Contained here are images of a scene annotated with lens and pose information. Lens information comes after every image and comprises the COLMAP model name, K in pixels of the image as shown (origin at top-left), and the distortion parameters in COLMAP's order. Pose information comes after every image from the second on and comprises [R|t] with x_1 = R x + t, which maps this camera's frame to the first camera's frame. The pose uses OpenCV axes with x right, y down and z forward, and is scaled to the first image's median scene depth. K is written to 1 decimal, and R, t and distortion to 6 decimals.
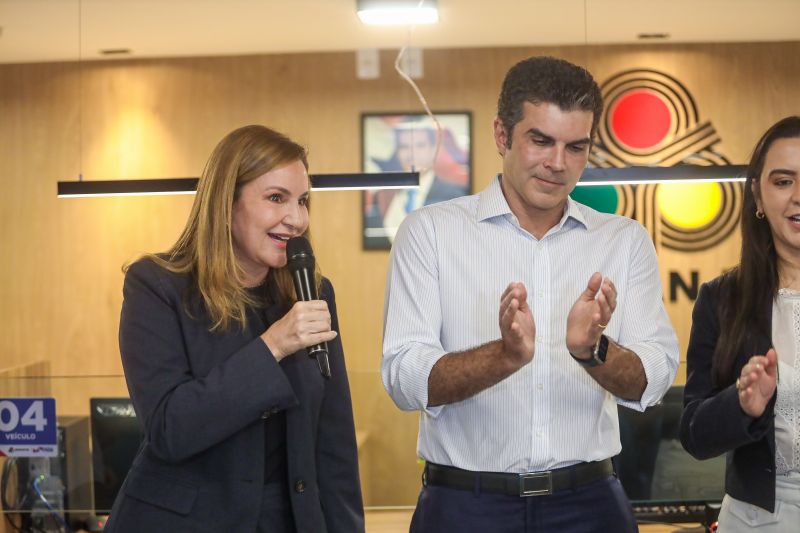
lens RADIAL K [[1629.9, 0, 400.0], [0, 1629.9, 266.5], [0, 0, 1]] dist [-0.162884, 0.252446]
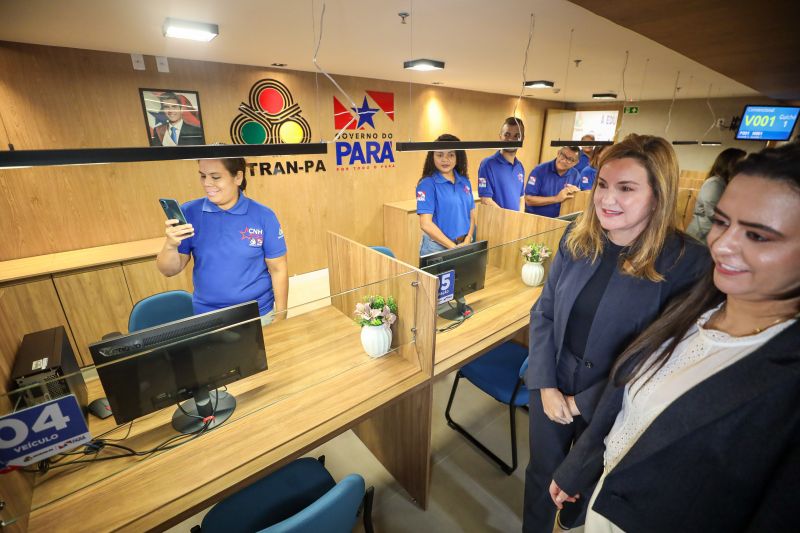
lens RADIAL K [[360.2, 0, 400.0], [0, 360.2, 266.5], [0, 0, 1]] dist [-0.054114, 0.017188]
pose [[0.753711, -0.201662, 0.625502, -0.101385], [-0.026202, 0.941781, 0.335204, -0.038419], [-0.656684, -0.269036, 0.704547, 0.418781]]
